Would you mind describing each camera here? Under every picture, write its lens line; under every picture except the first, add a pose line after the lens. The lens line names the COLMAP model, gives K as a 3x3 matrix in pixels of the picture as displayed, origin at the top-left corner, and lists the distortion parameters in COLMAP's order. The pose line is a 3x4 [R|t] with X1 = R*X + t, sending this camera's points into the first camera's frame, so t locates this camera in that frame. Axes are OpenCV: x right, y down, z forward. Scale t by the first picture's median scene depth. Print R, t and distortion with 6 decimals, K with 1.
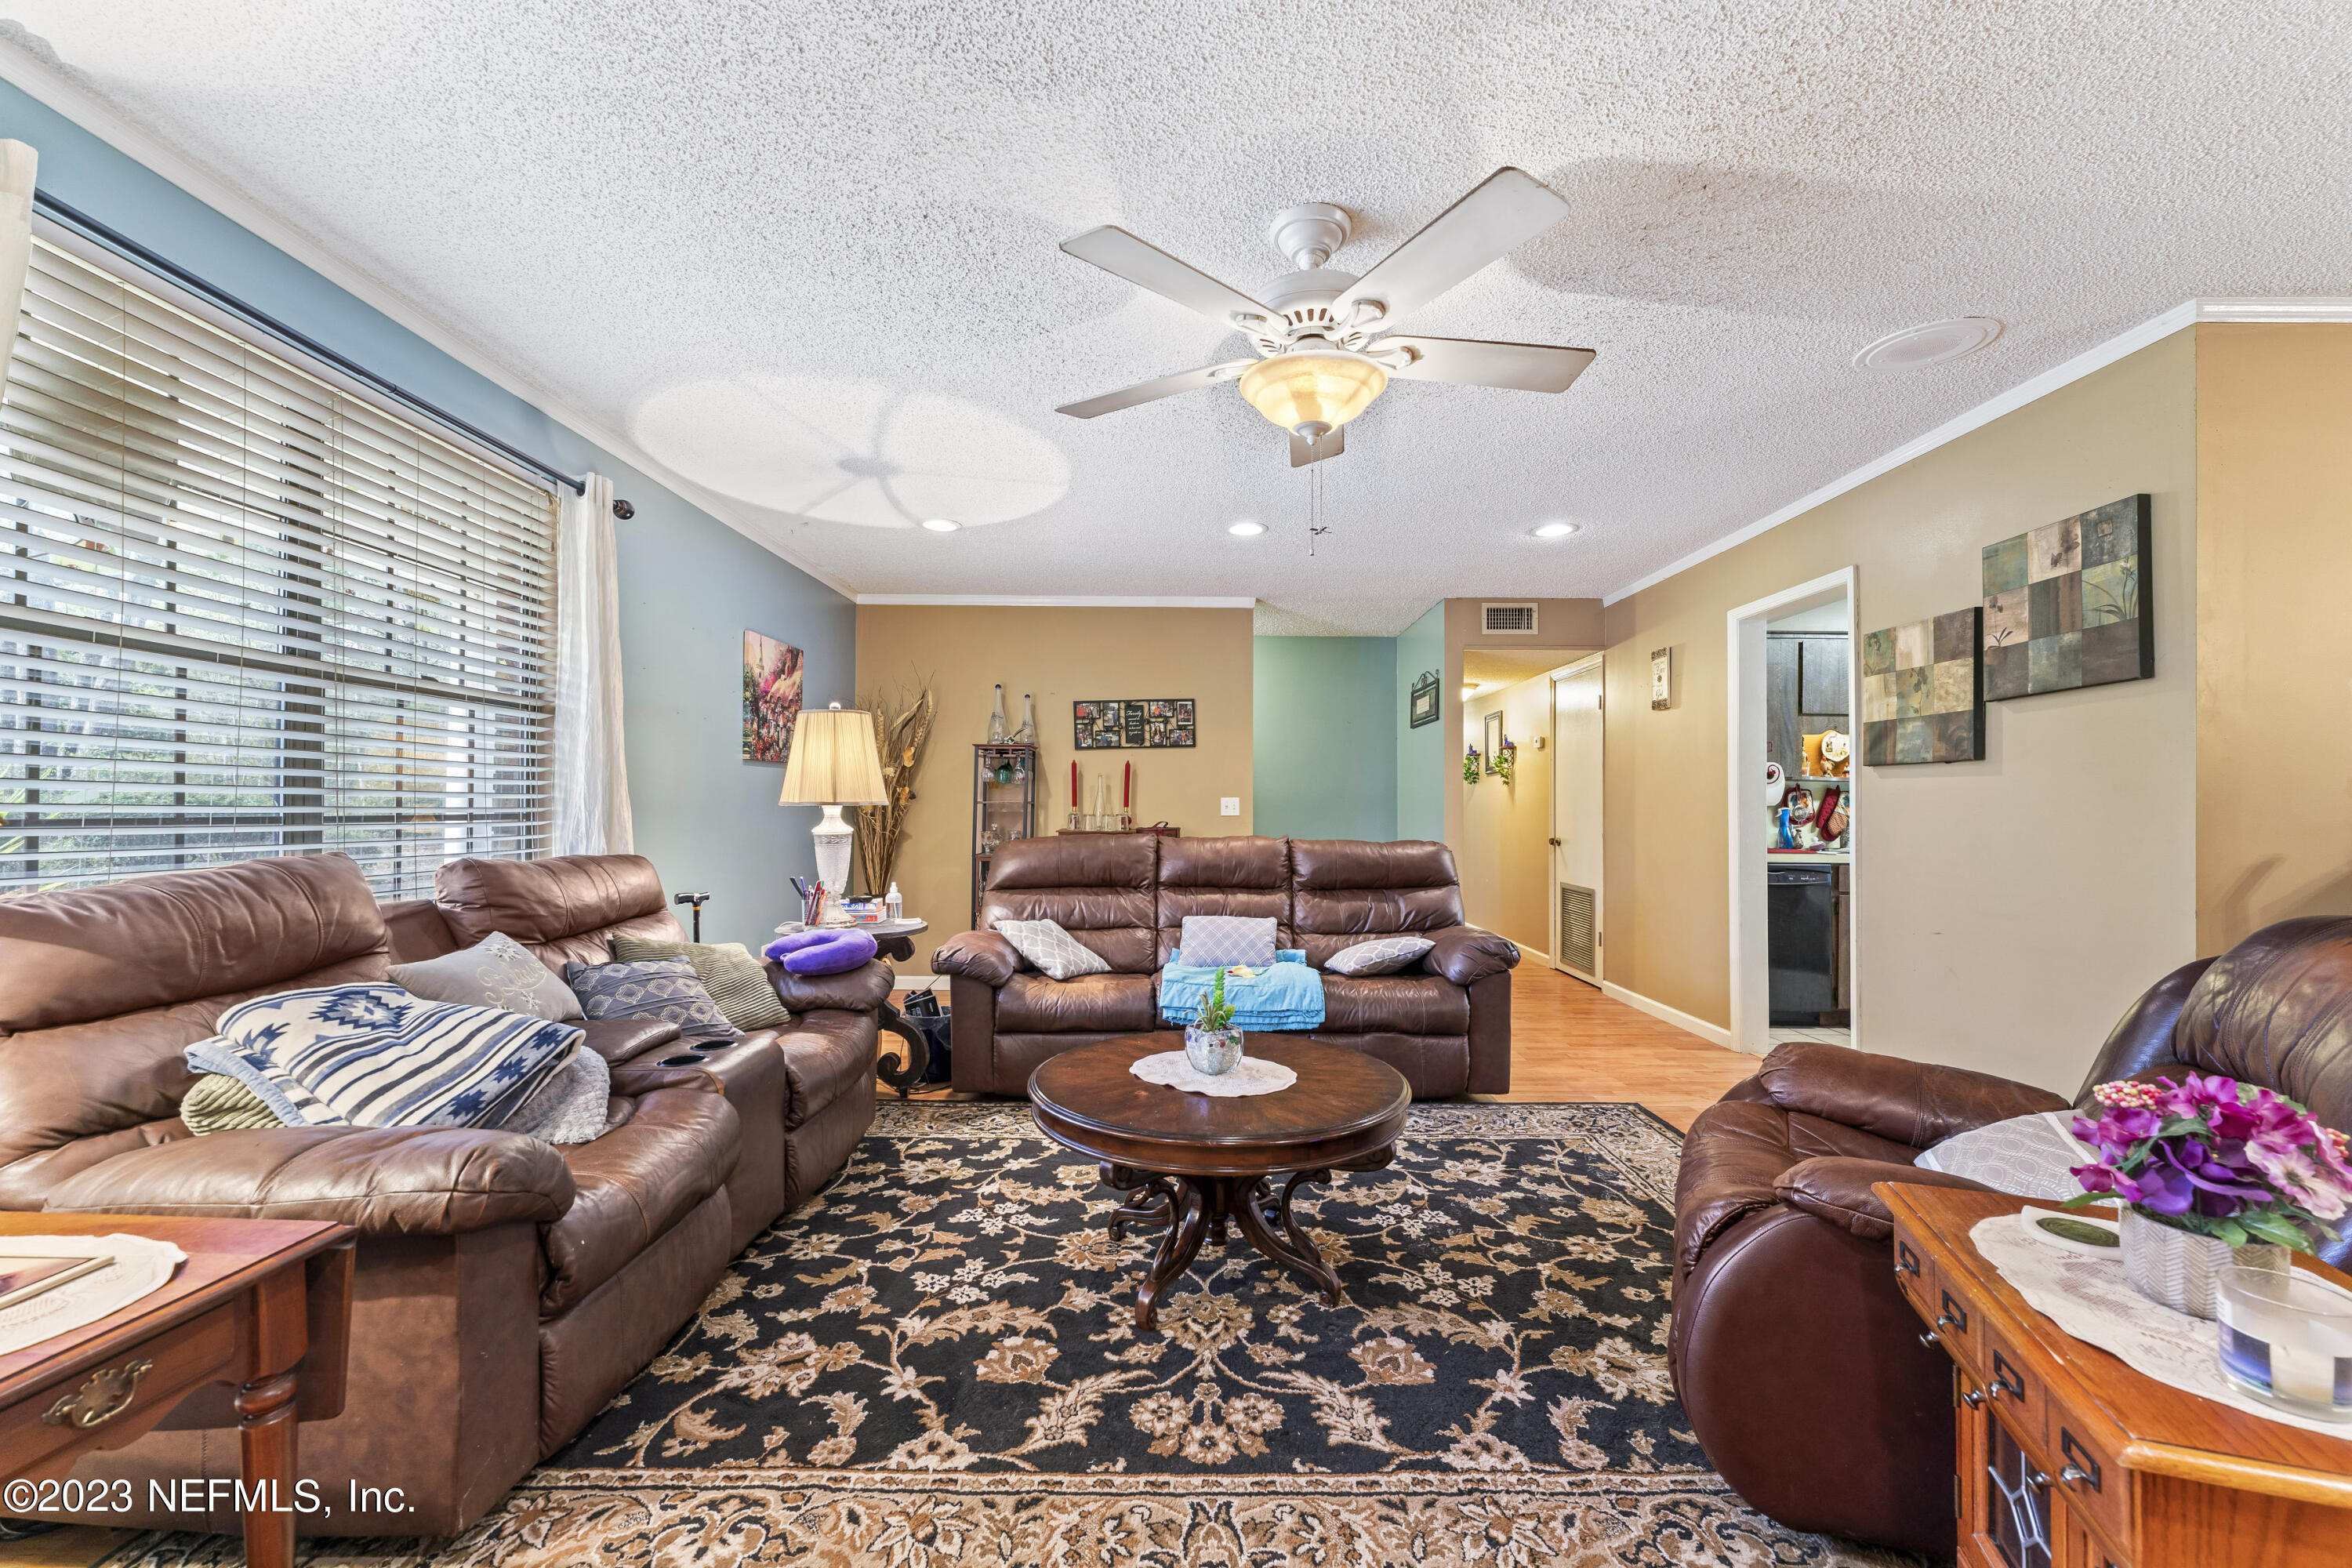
lens RADIAL K [[940.6, 0, 1192.9], [0, 940.6, 793.2], [0, 0, 1]] dist [0.000270, 0.001423]
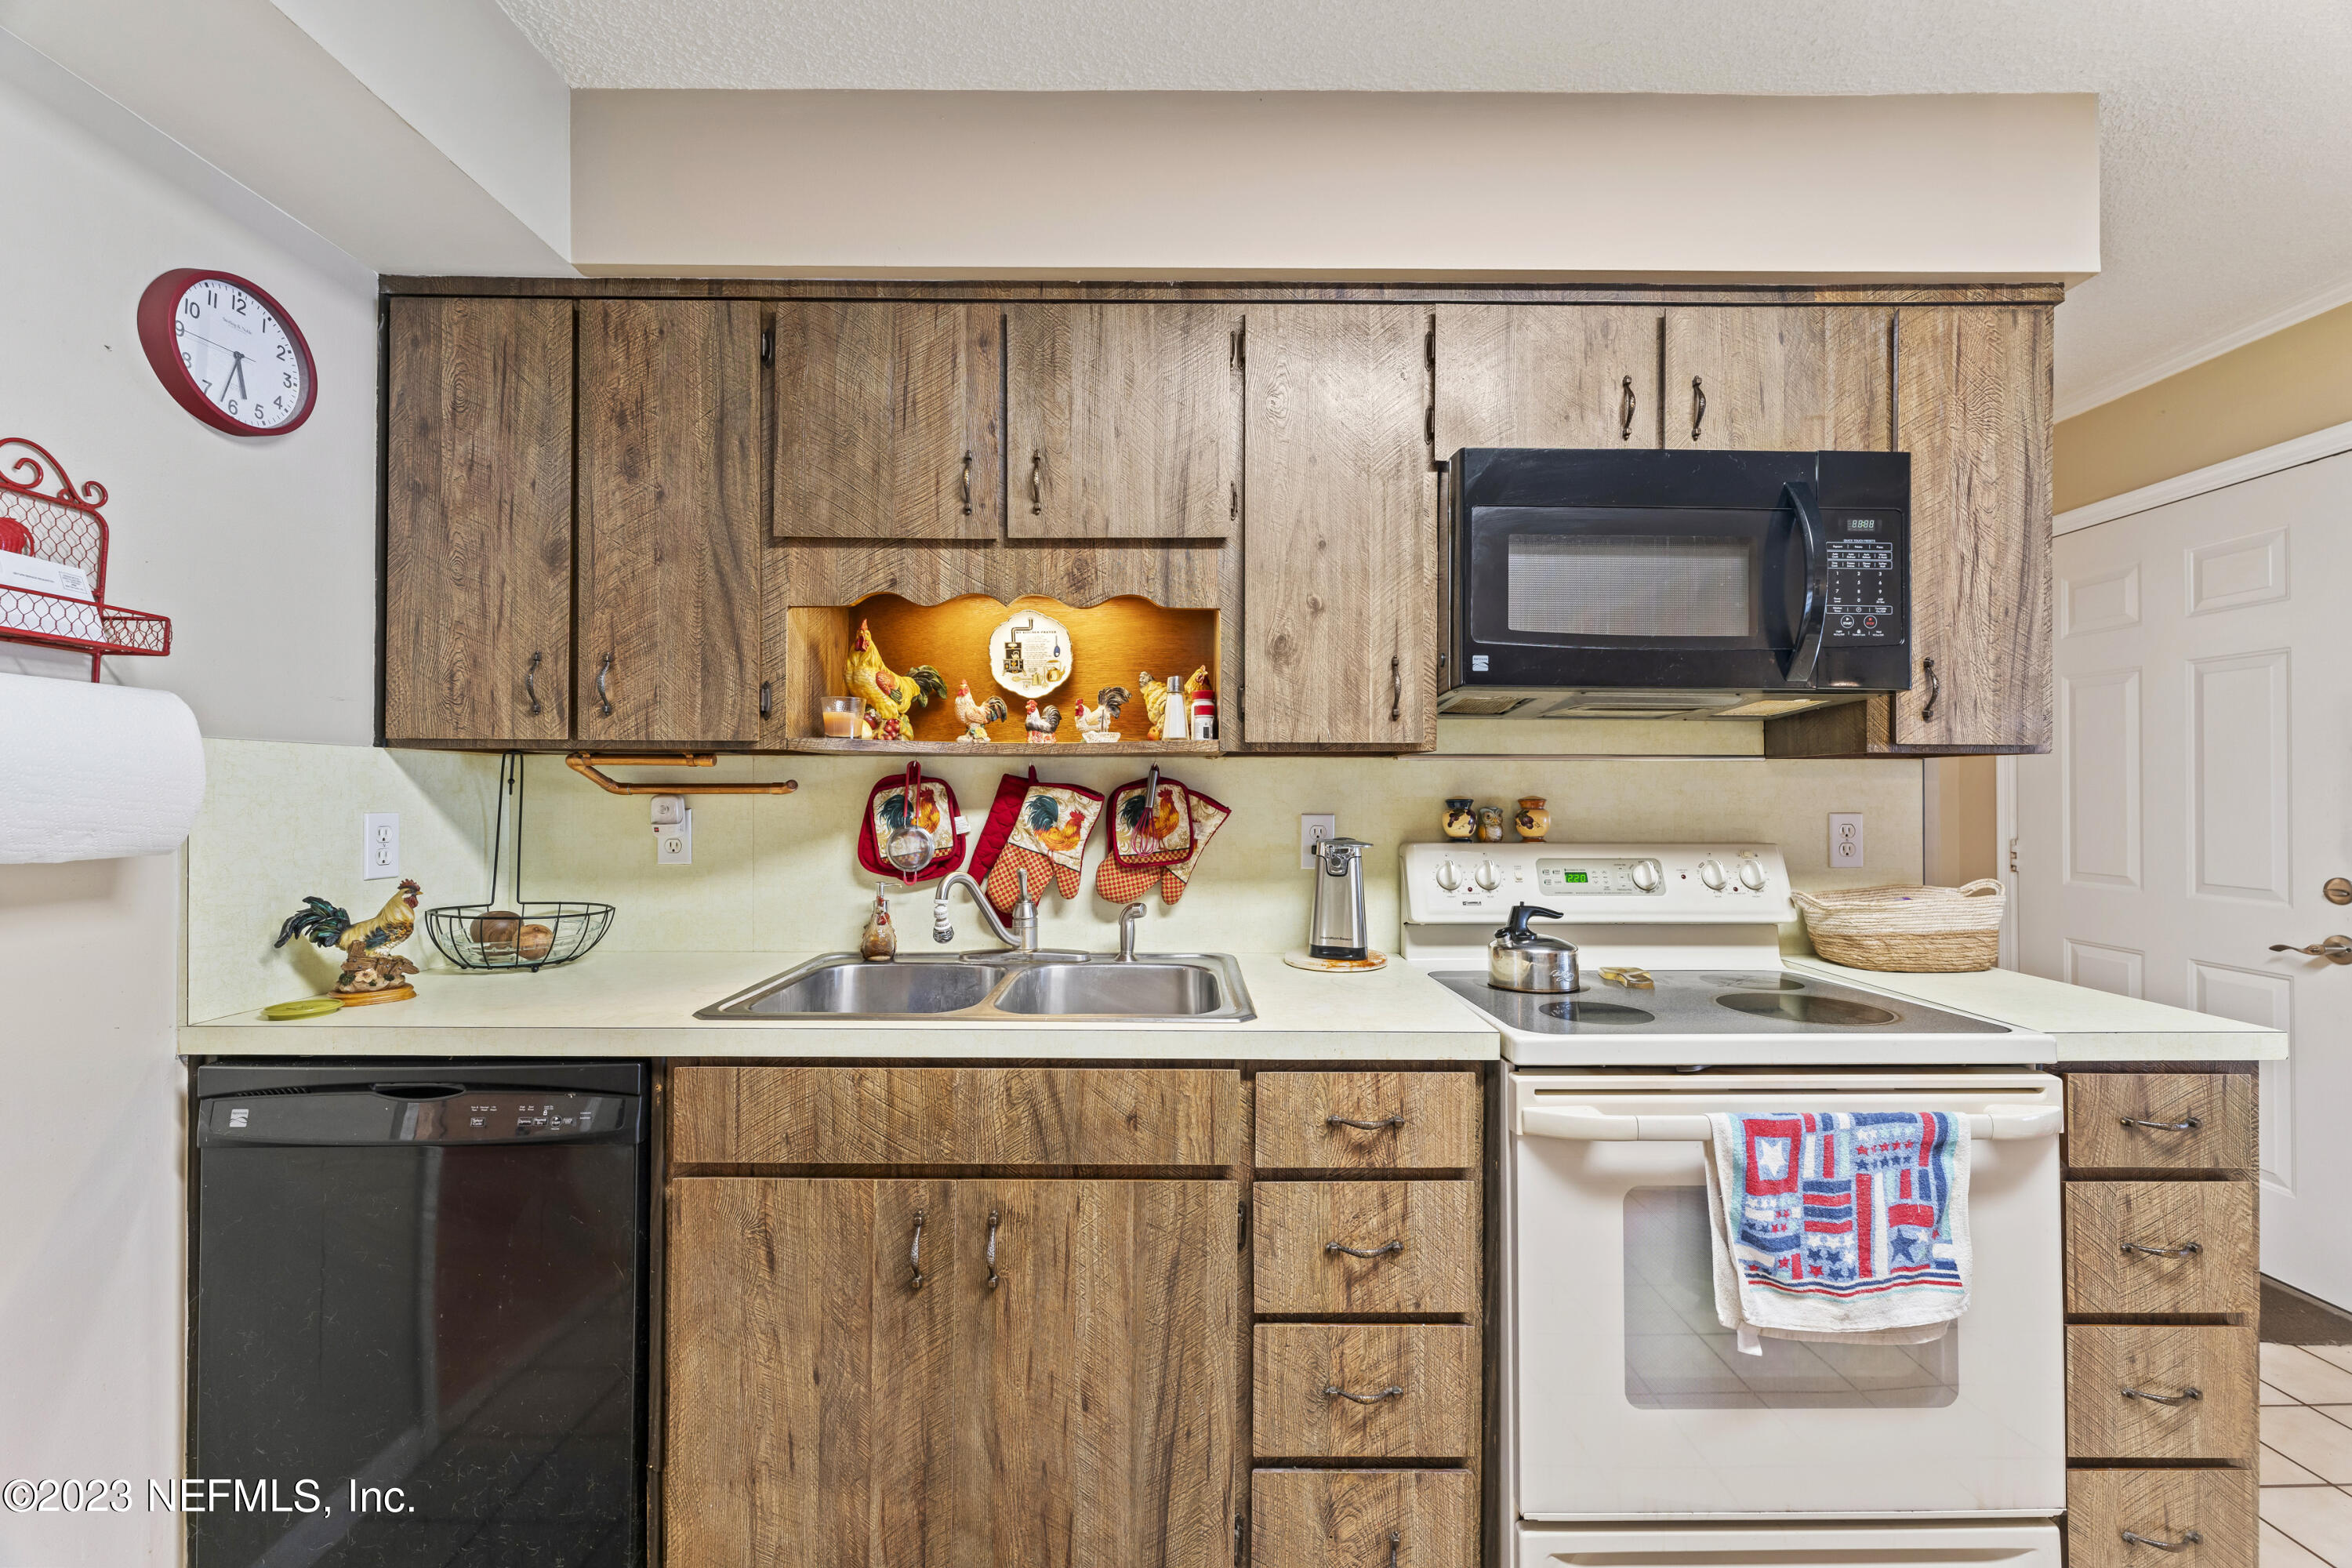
lens RADIAL K [[940.6, 0, 1162.9], [0, 940.6, 780.3], [0, 0, 1]] dist [0.000270, 0.001423]
pose [[0.999955, -0.006361, -0.007102, 1.526042], [0.006415, 0.999951, 0.007590, -0.010927], [0.007053, -0.007635, 0.999946, 1.360403]]
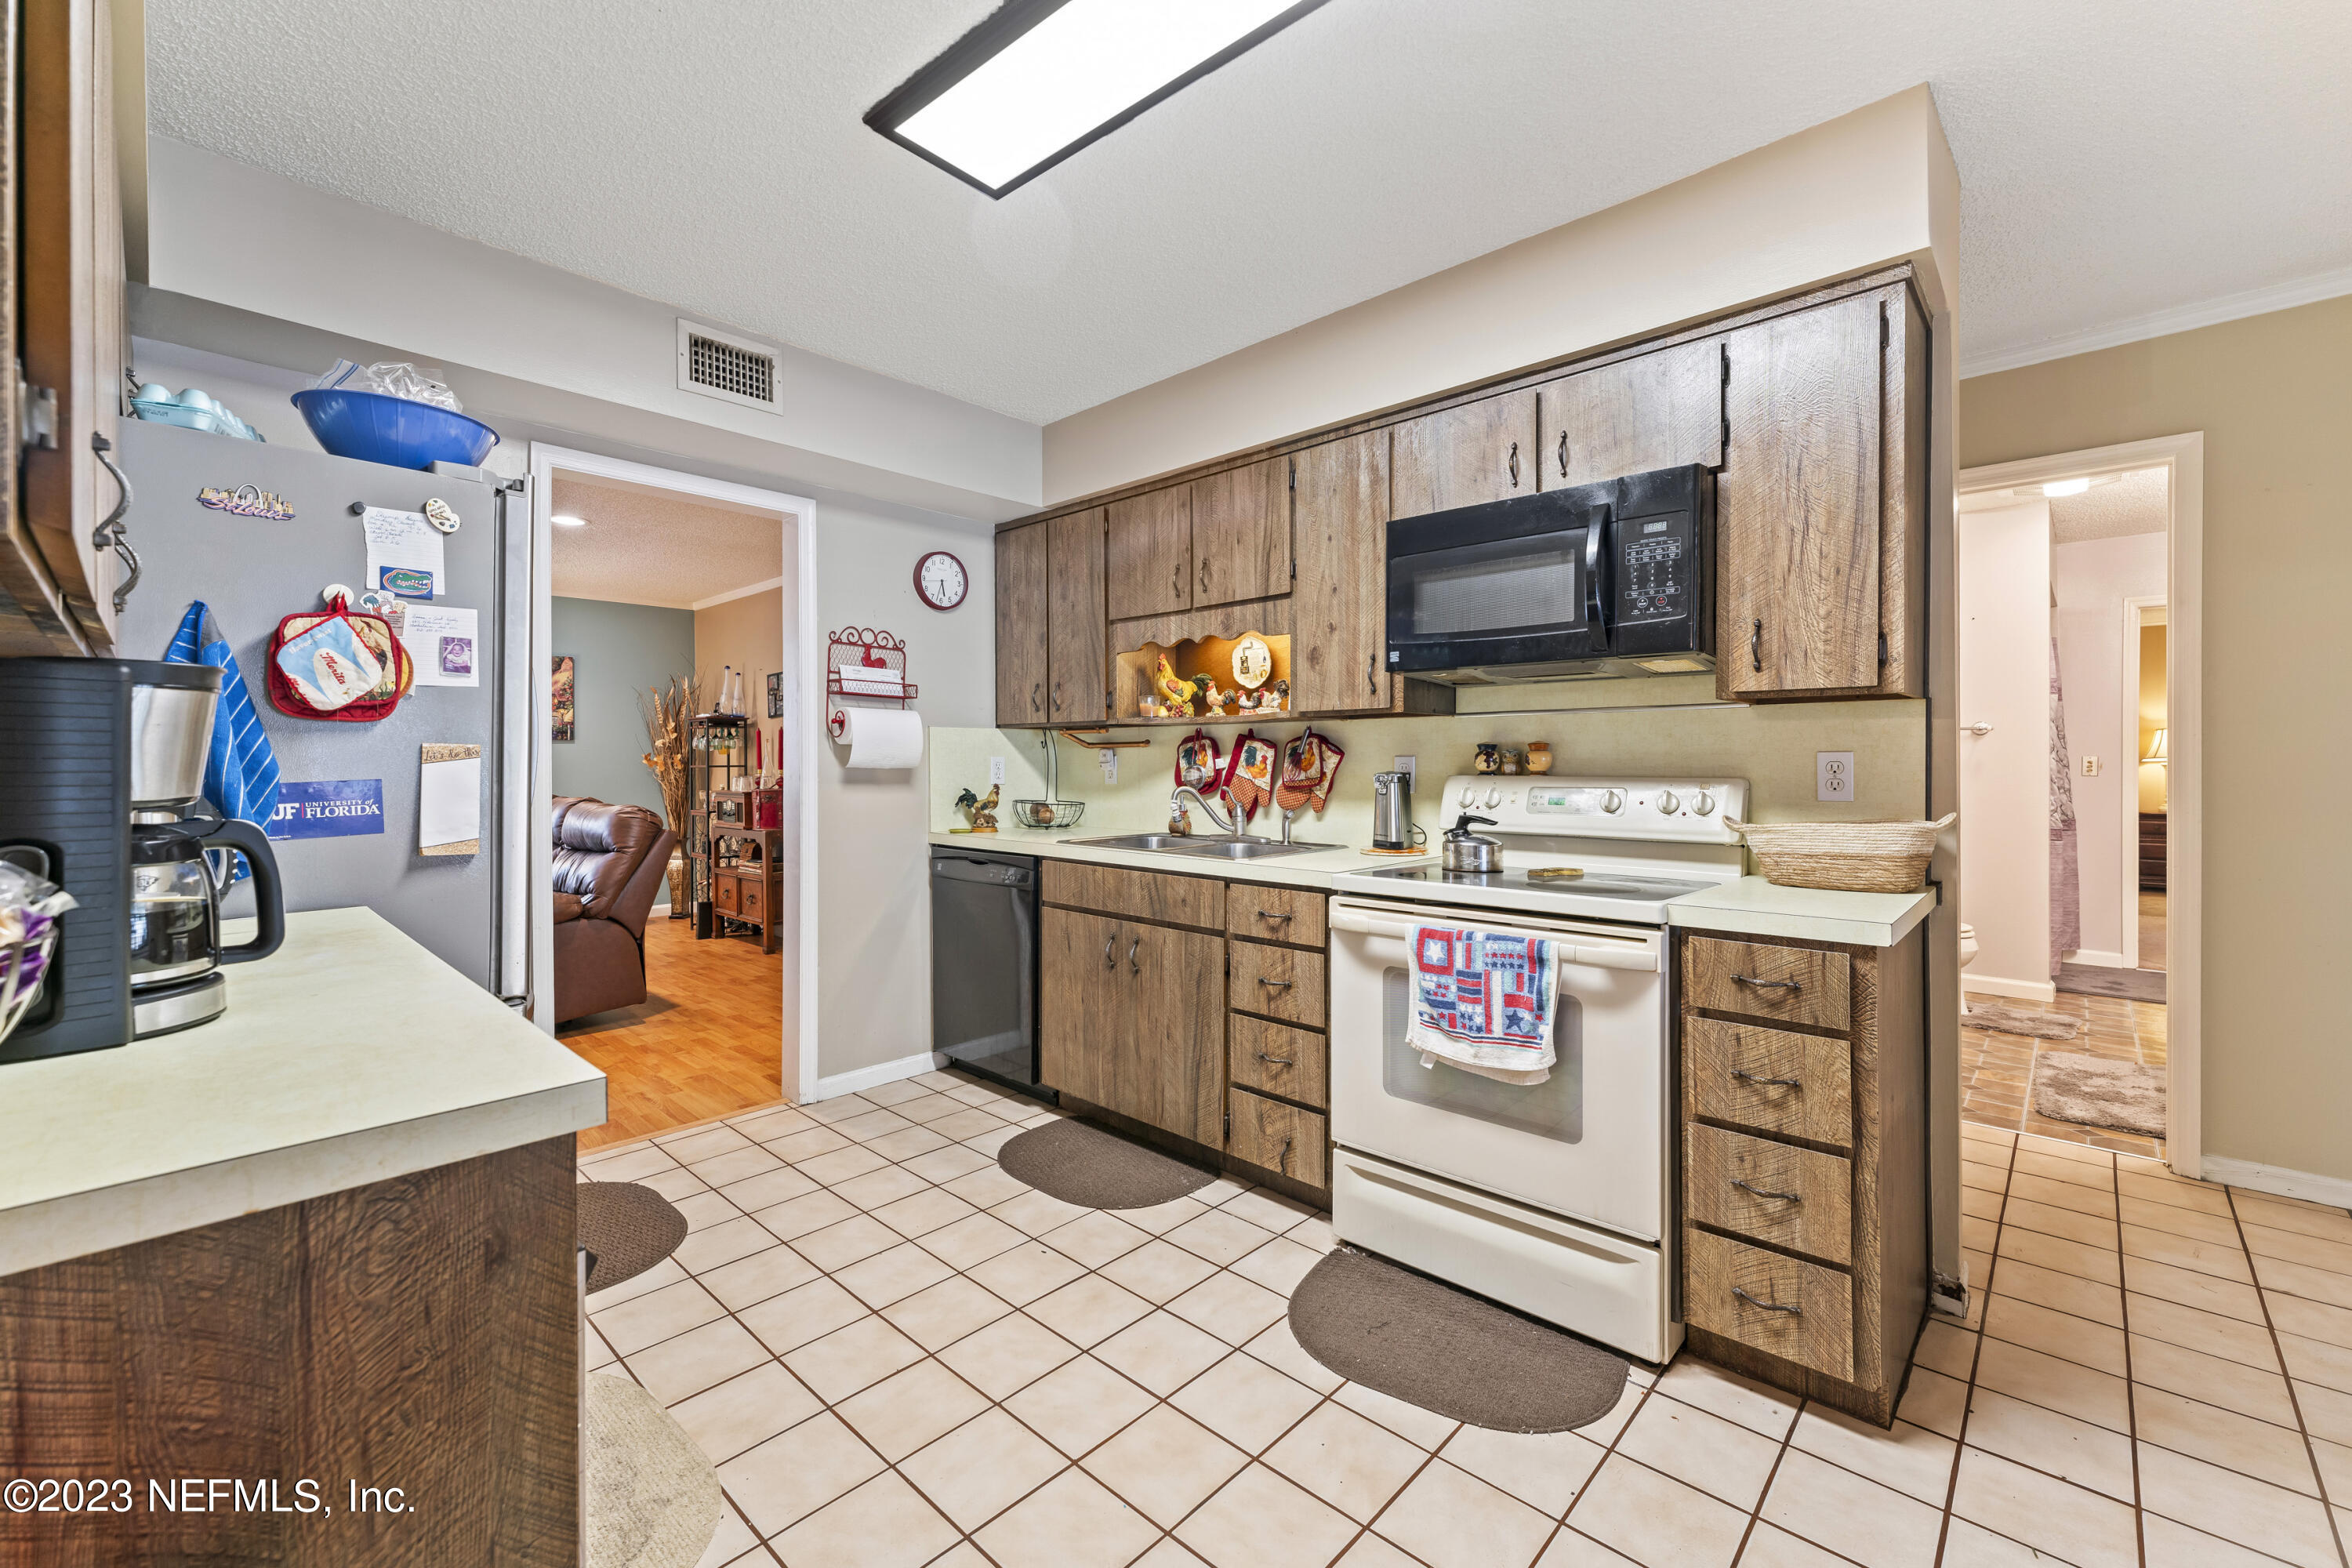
lens RADIAL K [[940.6, 0, 1174.2], [0, 940.6, 766.5], [0, 0, 1]] dist [0.000270, 0.001423]
pose [[0.717827, -0.005574, -0.696199, 2.209110], [0.021567, 0.999666, 0.014233, 0.012796], [0.695887, -0.025231, 0.717707, 1.125119]]
